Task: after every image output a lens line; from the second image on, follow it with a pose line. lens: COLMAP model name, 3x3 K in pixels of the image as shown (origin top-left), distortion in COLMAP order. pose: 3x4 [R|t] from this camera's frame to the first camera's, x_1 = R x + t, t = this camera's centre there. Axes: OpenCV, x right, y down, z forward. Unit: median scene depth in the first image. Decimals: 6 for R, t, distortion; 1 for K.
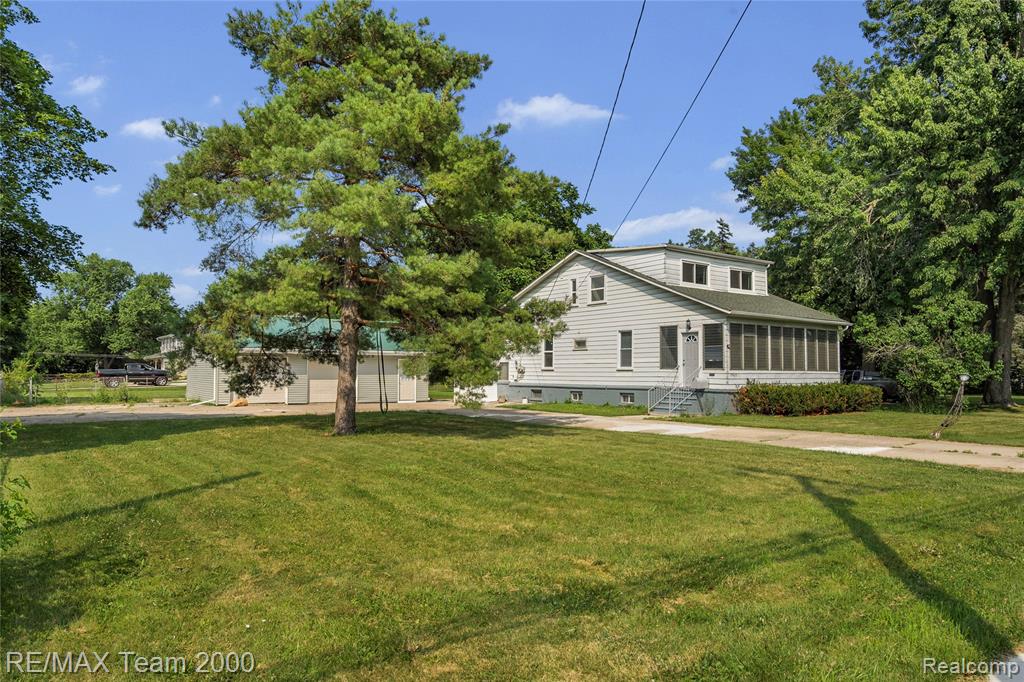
lens RADIAL K [[685.5, 0, 512.4], [0, 685.5, 340.1], [0, 0, 1]] dist [-0.009689, 0.001699]
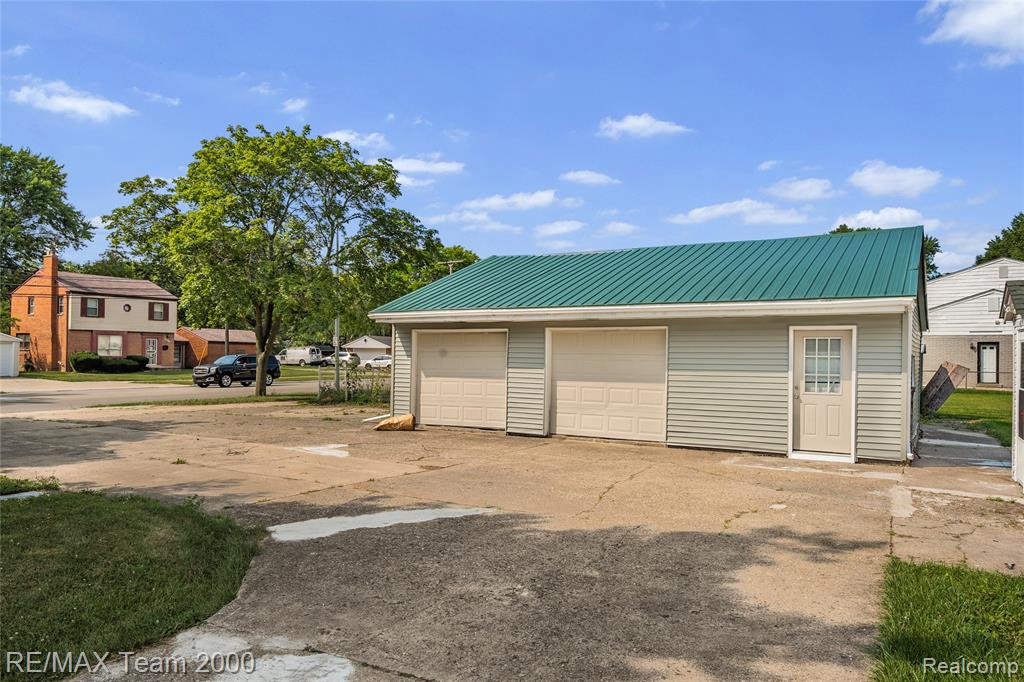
lens RADIAL K [[740.8, 0, 510.4], [0, 740.8, 338.3], [0, 0, 1]] dist [-0.007015, 0.000853]
pose [[0.999963, 0.006029, -0.006083, -0.186343], [-0.006033, 0.999982, -0.000517, 0.083944], [0.006079, 0.000553, 0.999981, -0.453805]]
